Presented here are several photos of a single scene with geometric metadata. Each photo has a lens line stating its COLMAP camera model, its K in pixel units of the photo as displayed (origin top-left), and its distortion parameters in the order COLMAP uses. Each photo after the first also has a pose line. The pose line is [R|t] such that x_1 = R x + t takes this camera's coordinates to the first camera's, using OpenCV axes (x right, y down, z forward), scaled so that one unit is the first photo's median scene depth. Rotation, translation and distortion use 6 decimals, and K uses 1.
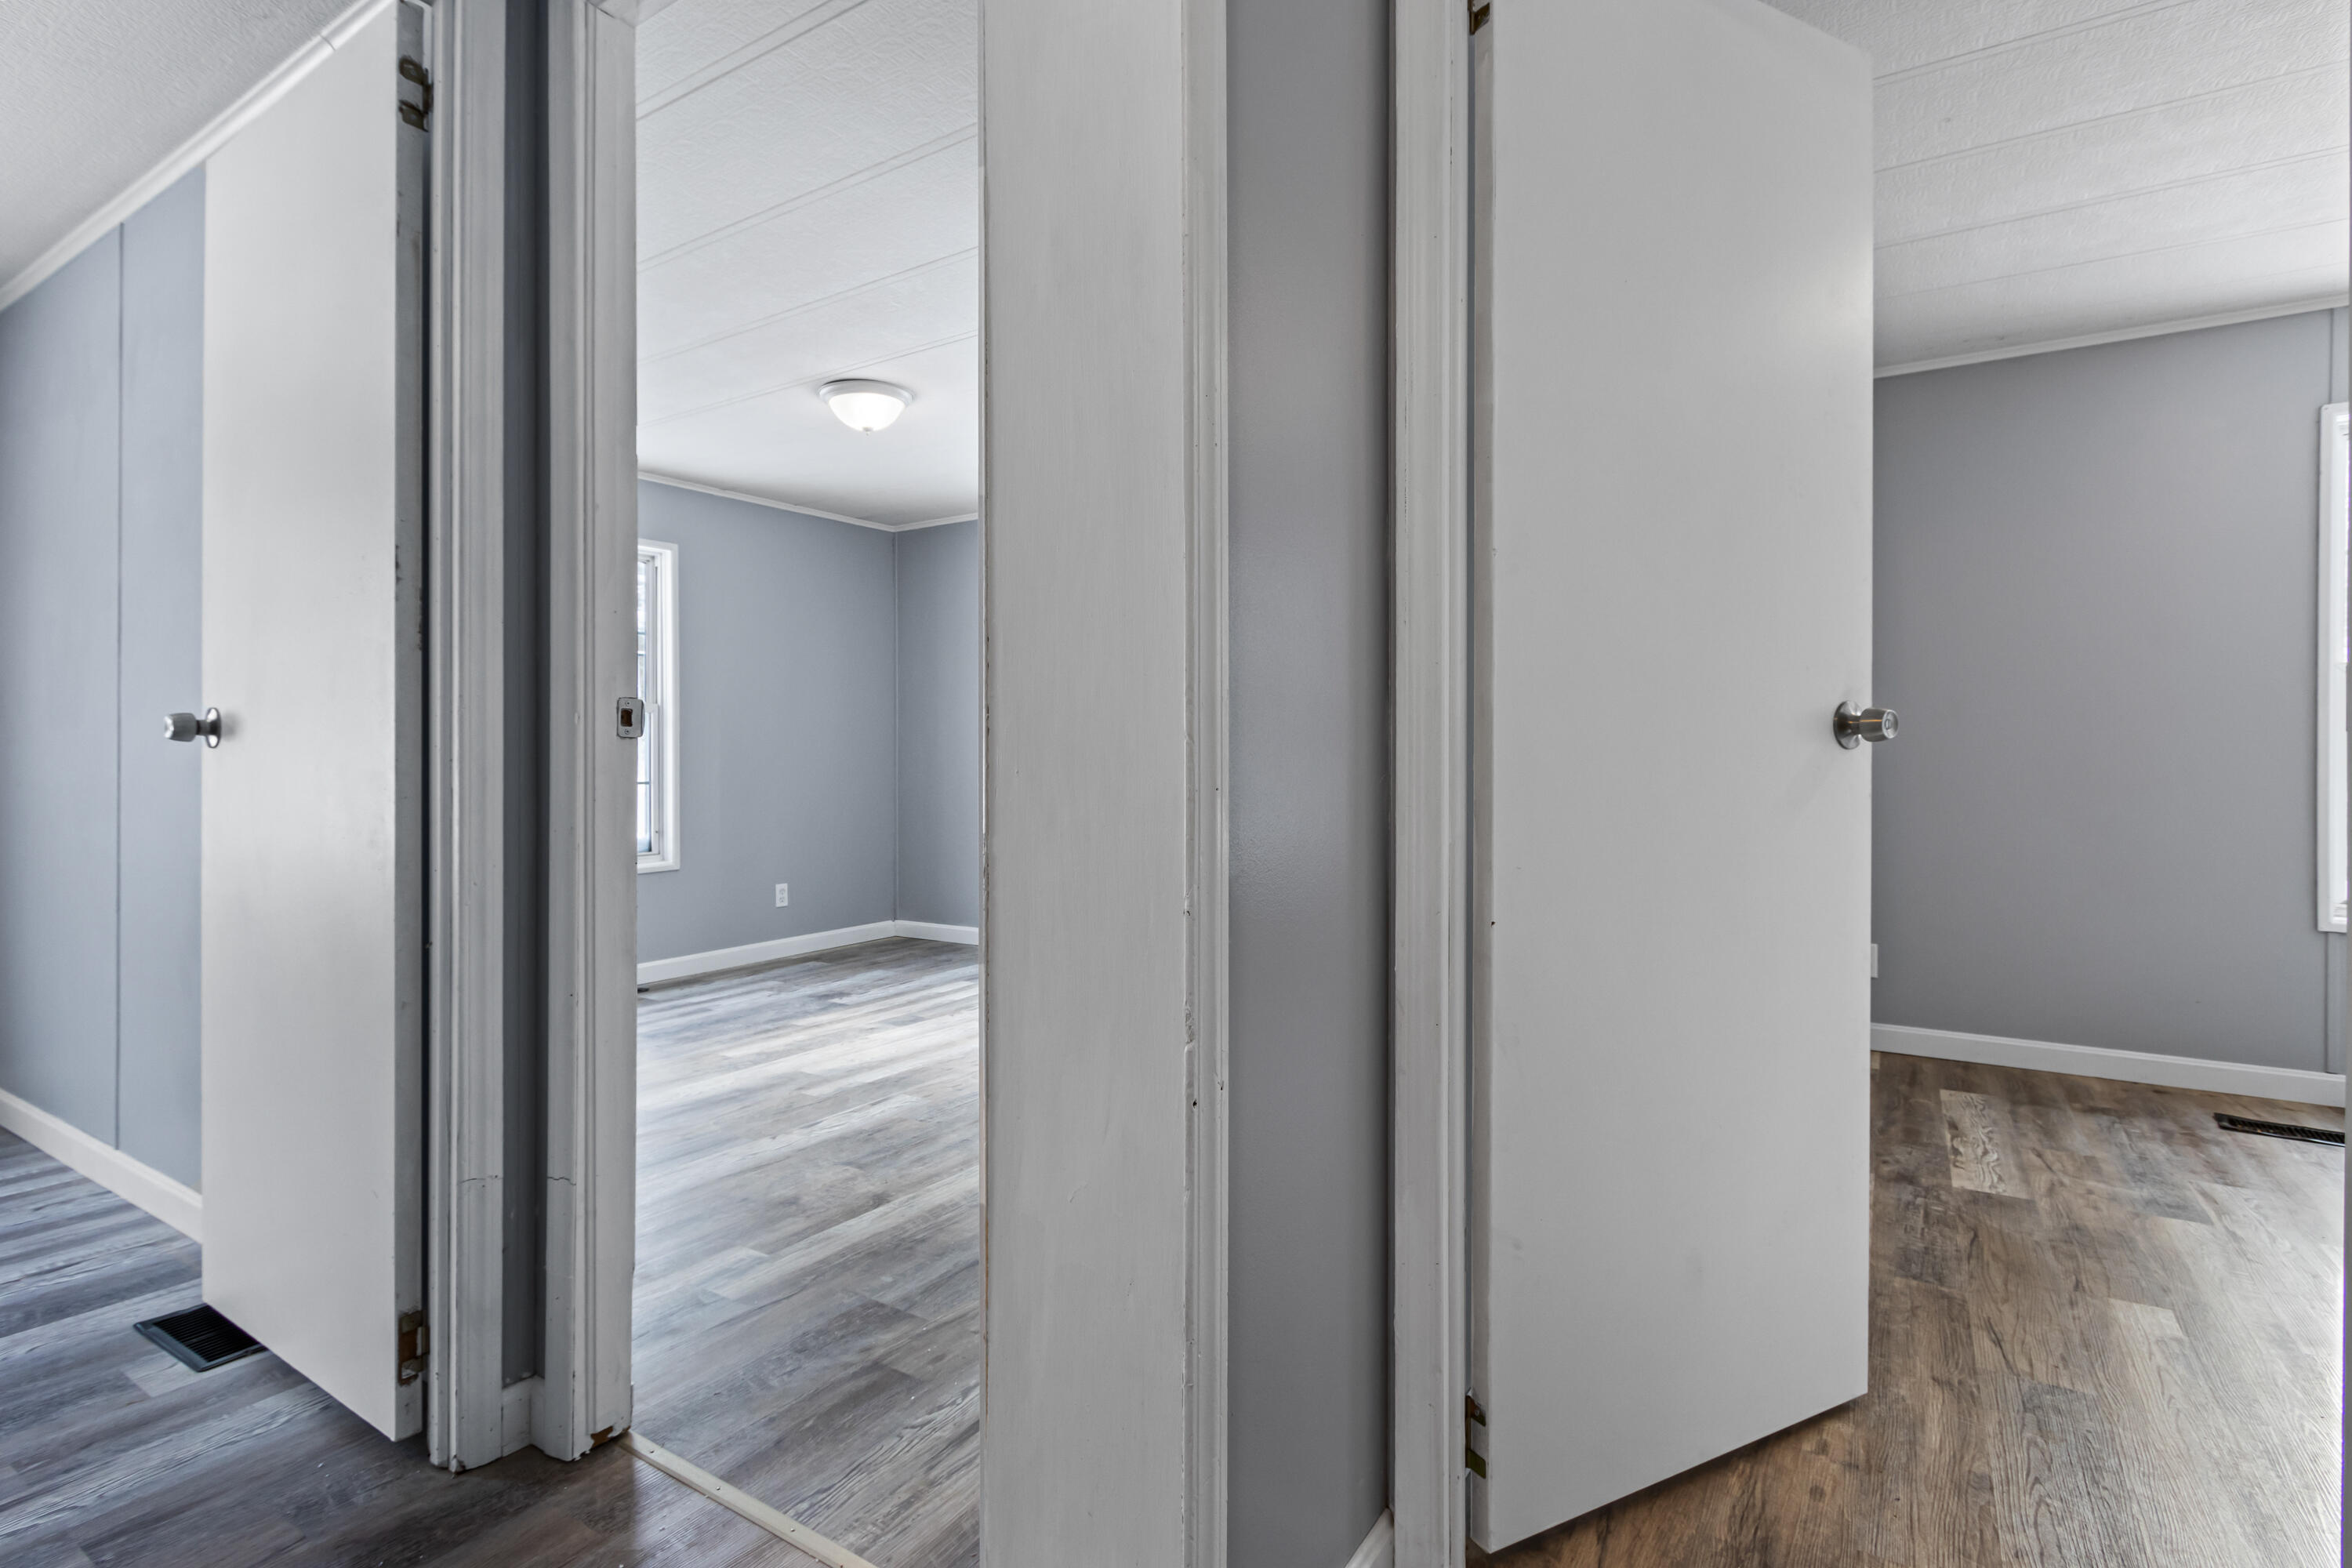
lens RADIAL K [[1138.0, 0, 1172.0], [0, 1138.0, 760.5], [0, 0, 1]] dist [0.004207, -0.001161]
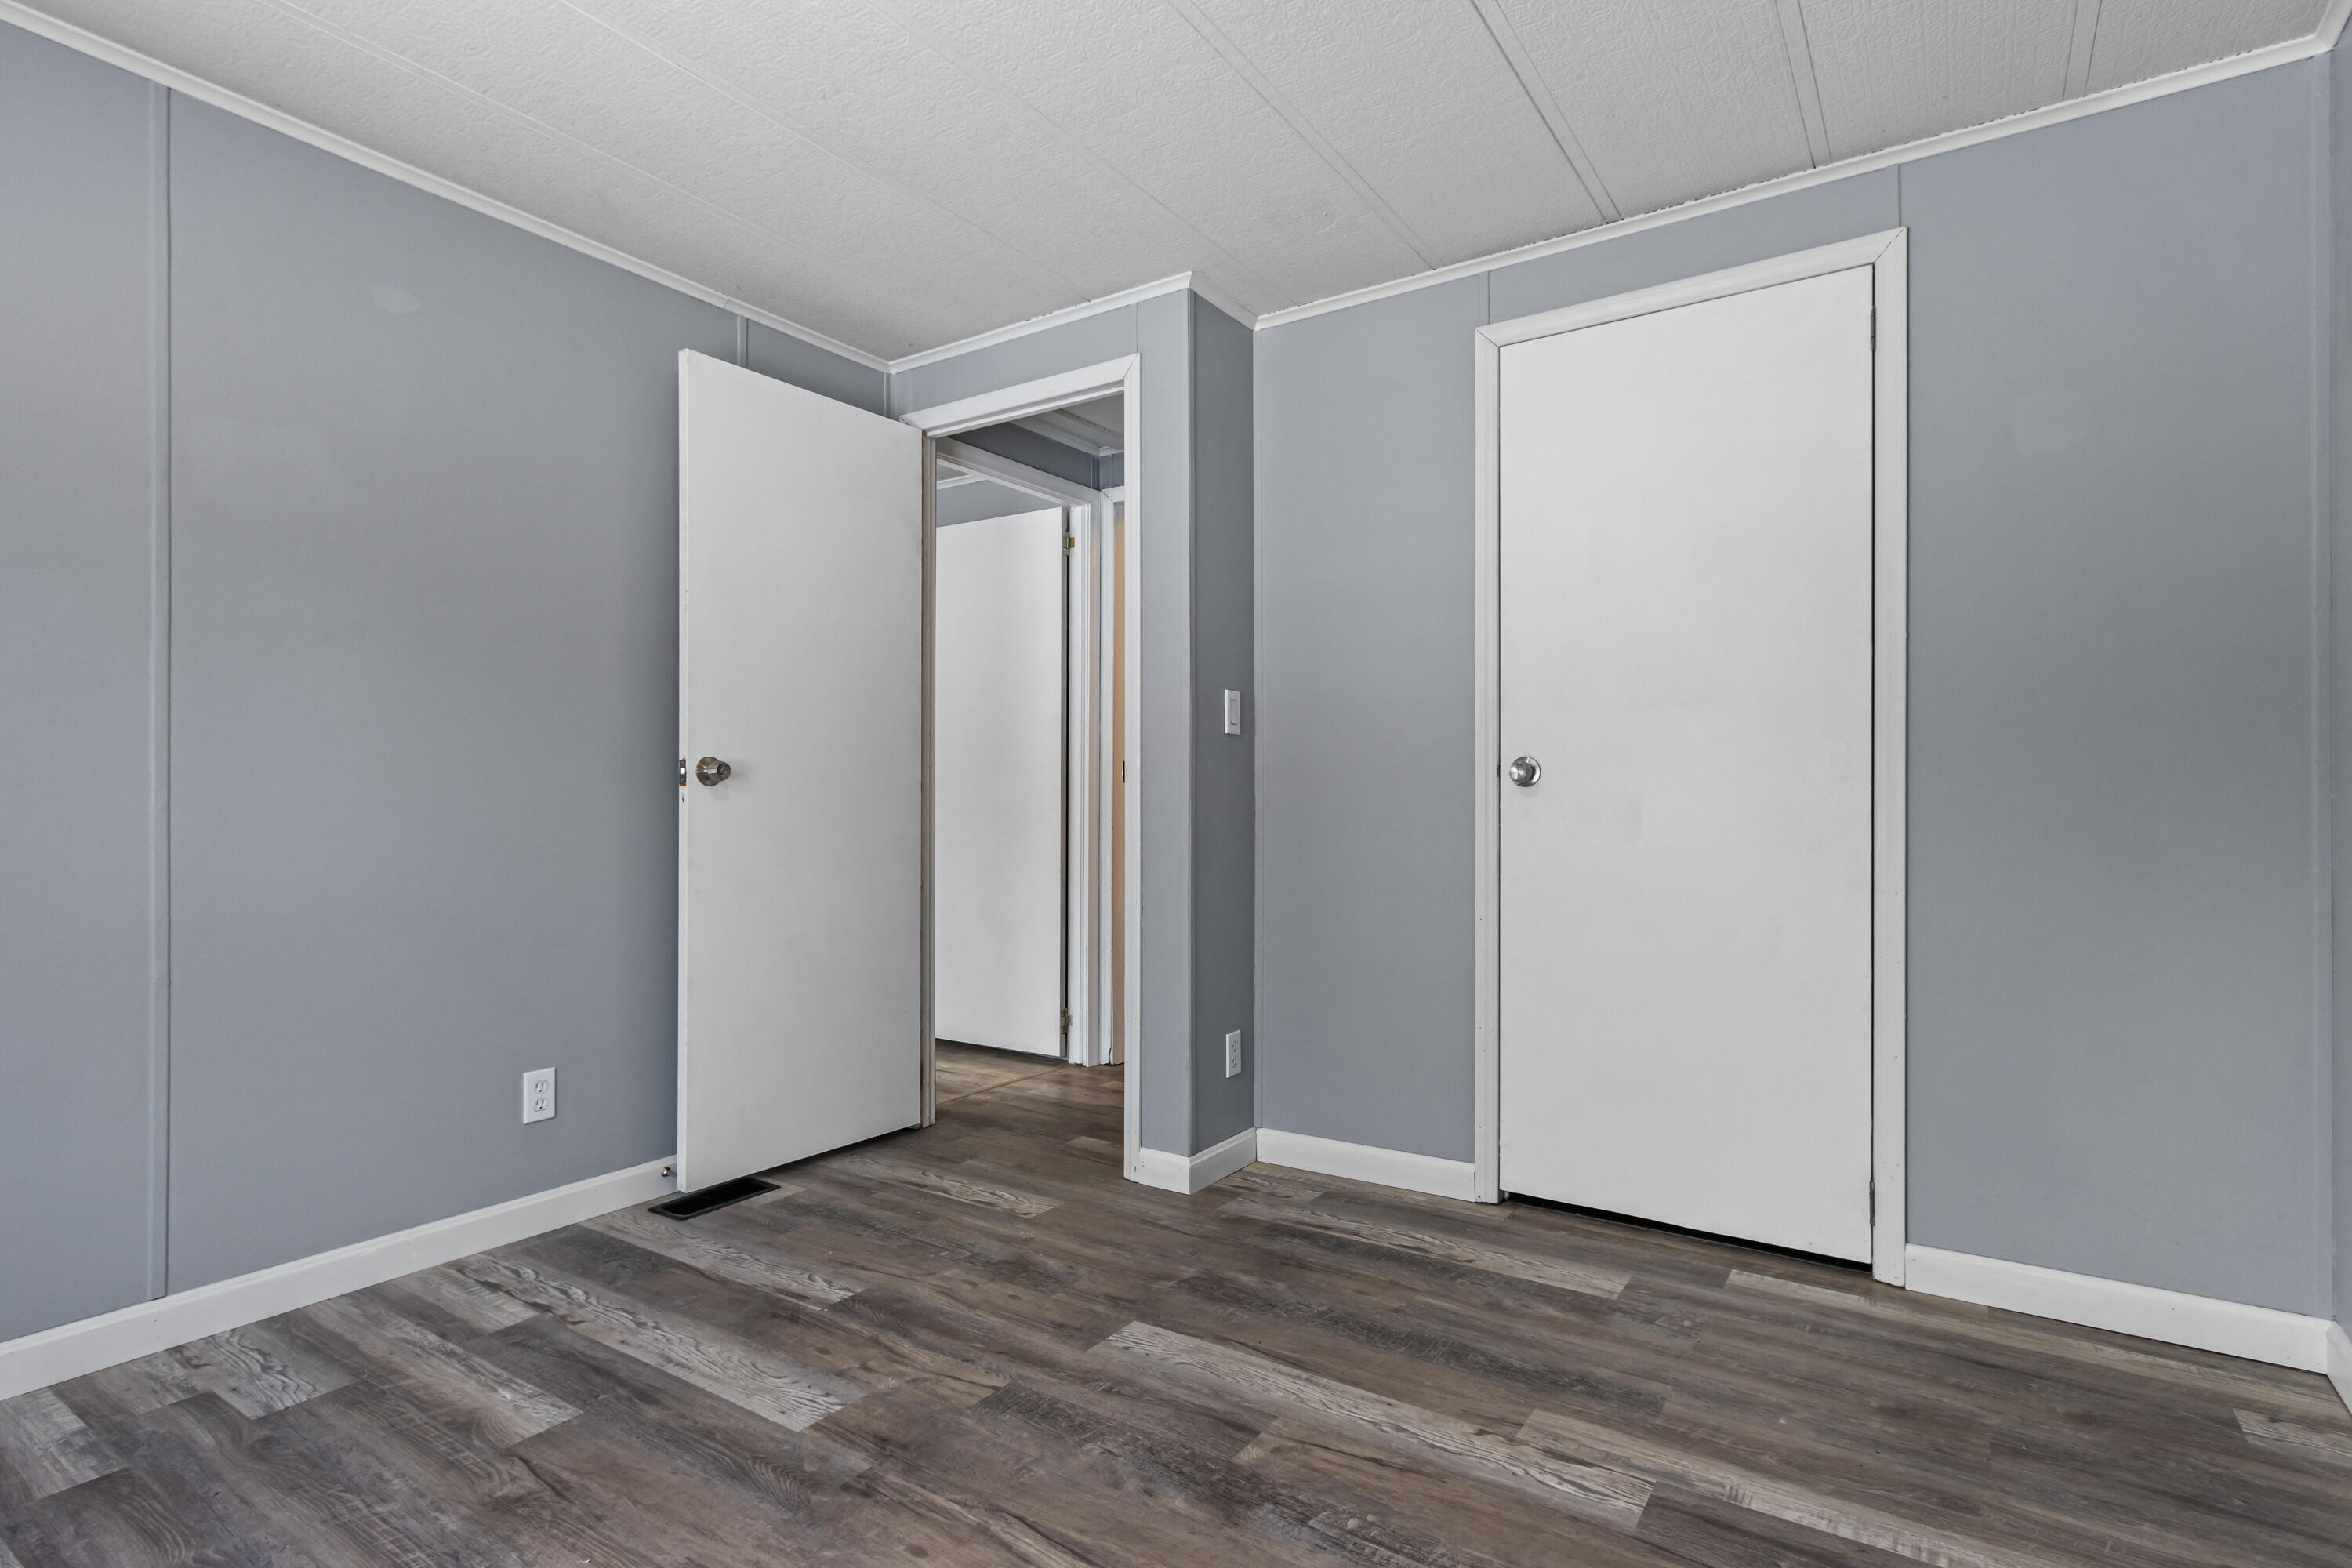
lens RADIAL K [[1138.0, 0, 1208.8], [0, 1138.0, 802.4], [0, 0, 1]] dist [0.004207, -0.001161]
pose [[-0.001141, 0.003138, 0.999994, -1.549709], [-0.002183, 0.999993, -0.003141, 0.008419], [-0.999997, -0.002187, -0.001135, 0.271915]]
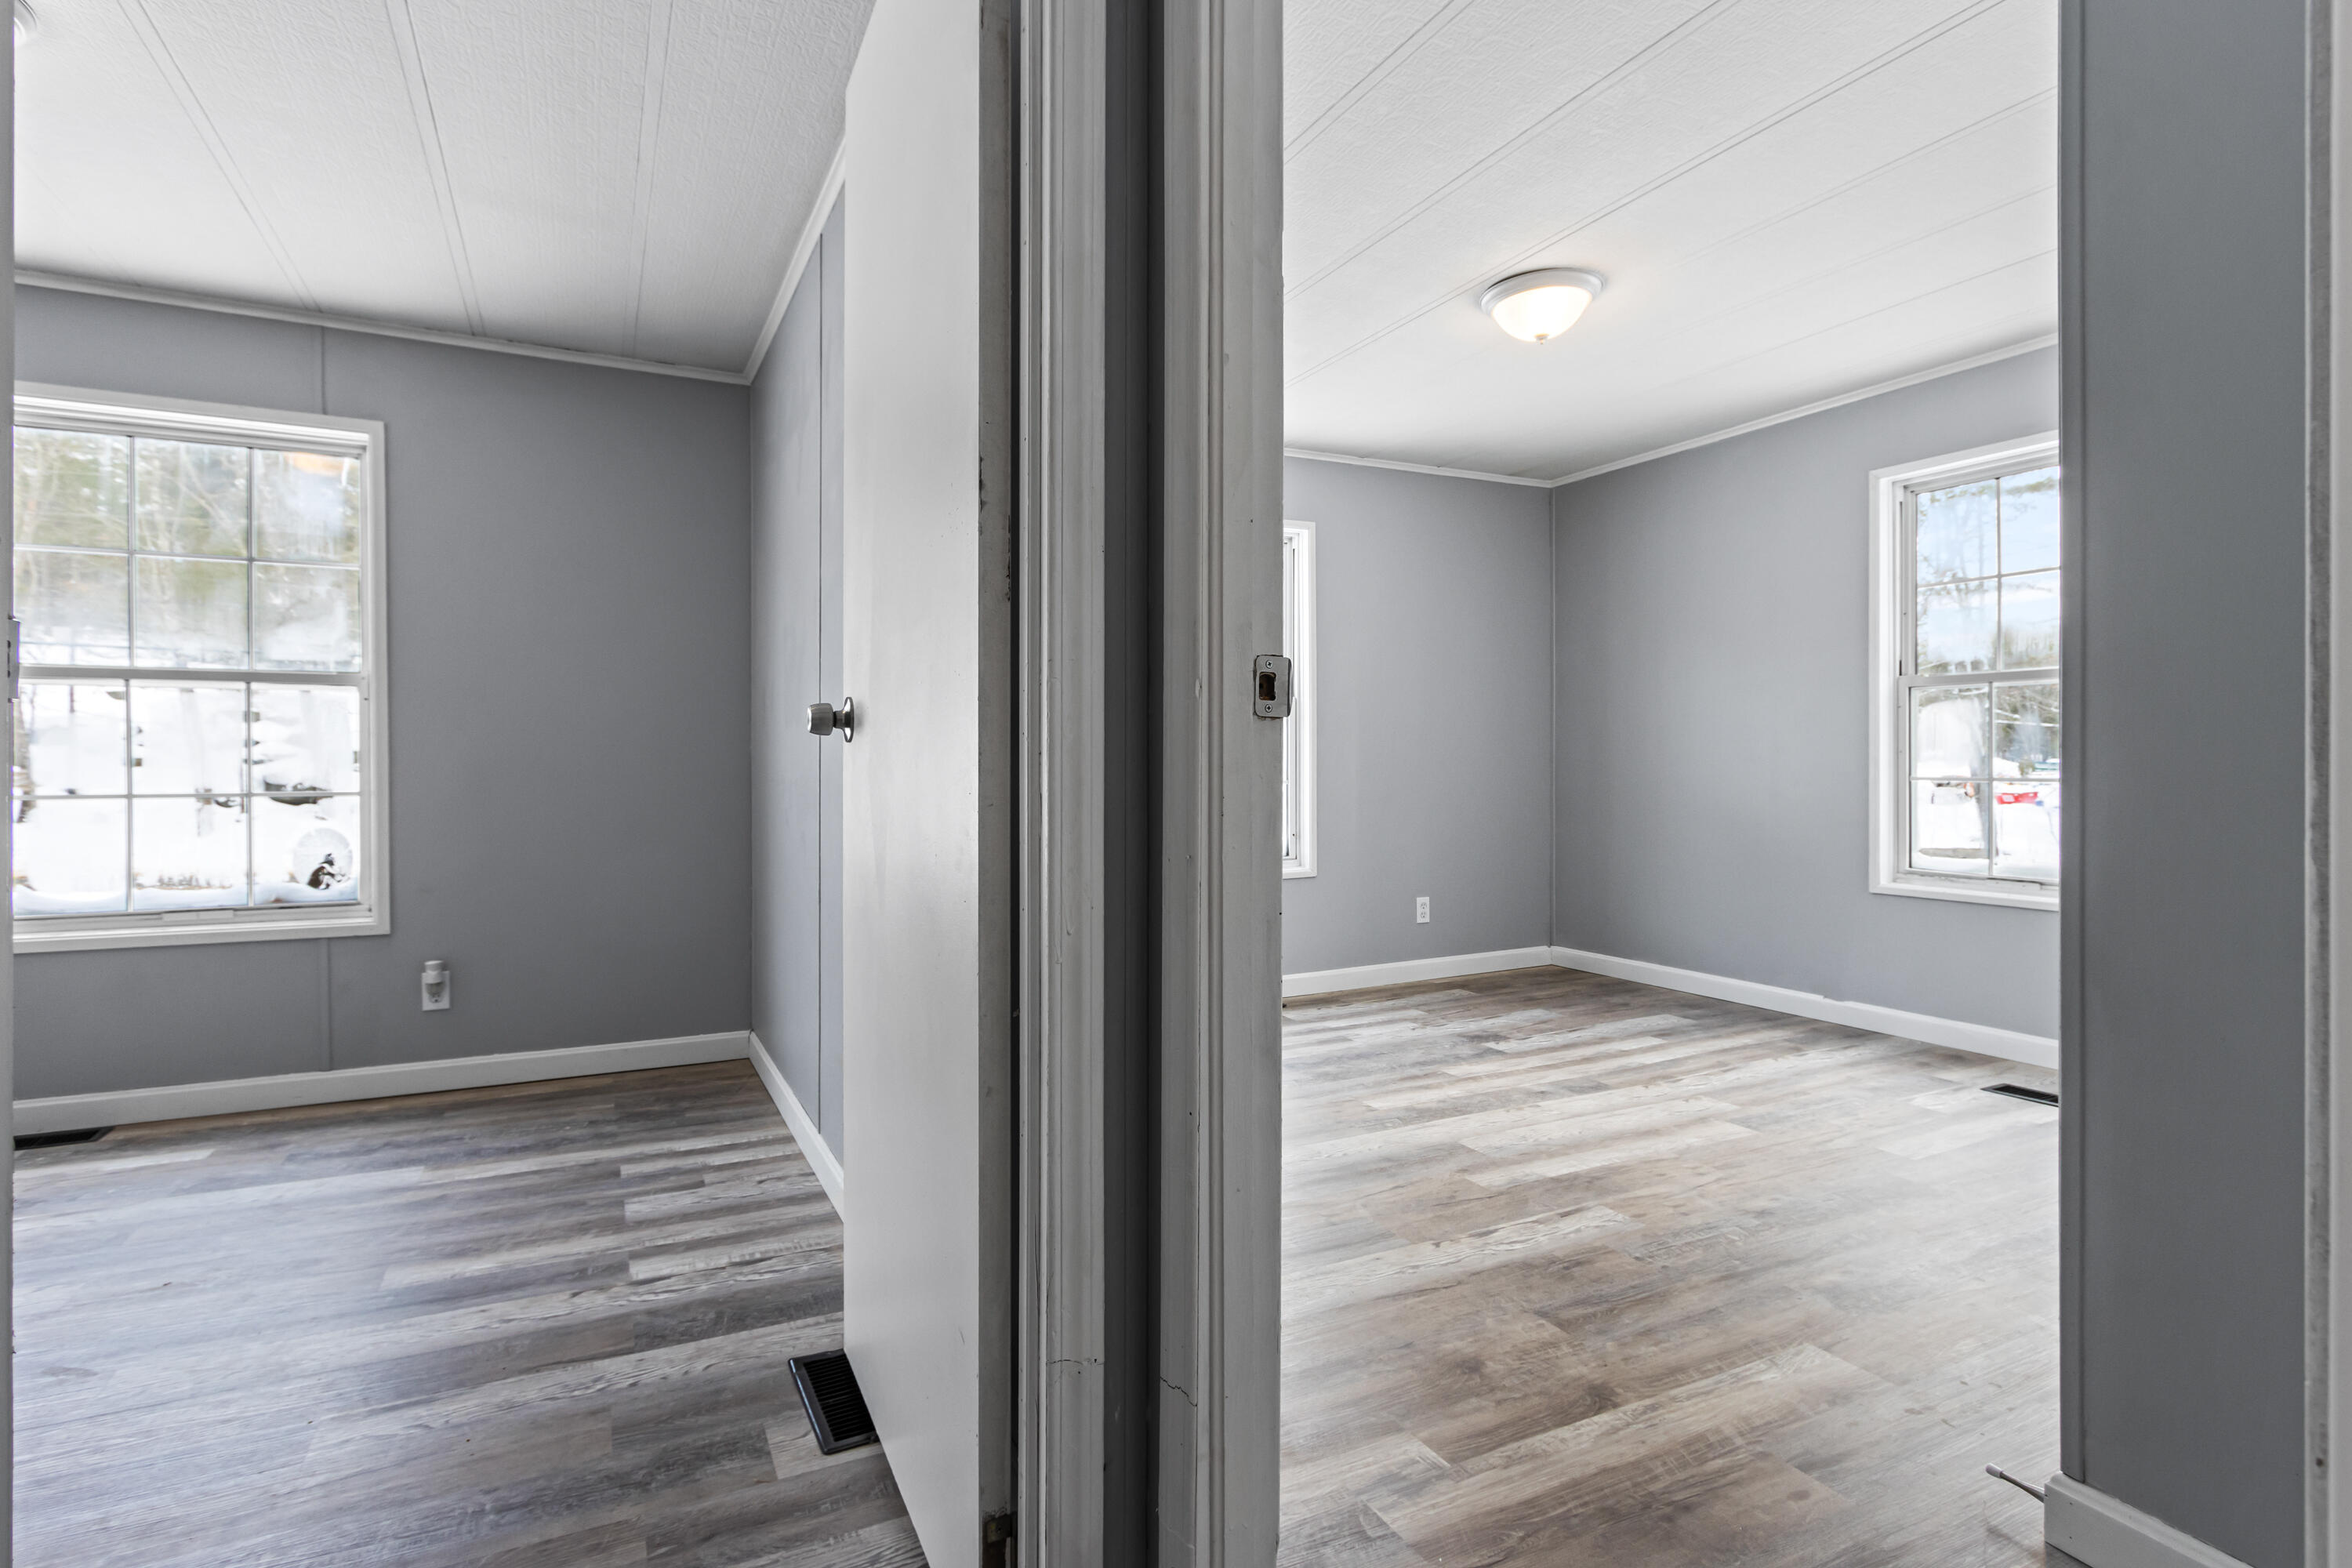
lens RADIAL K [[1138.0, 0, 1138.8], [0, 1138.0, 764.6], [0, 0, 1]] dist [0.004207, -0.001161]
pose [[0.848842, 0.001815, -0.528644, -0.120795], [-0.000721, 0.999997, 0.002276, 0.002874], [0.528647, -0.001551, 0.848841, 0.250502]]
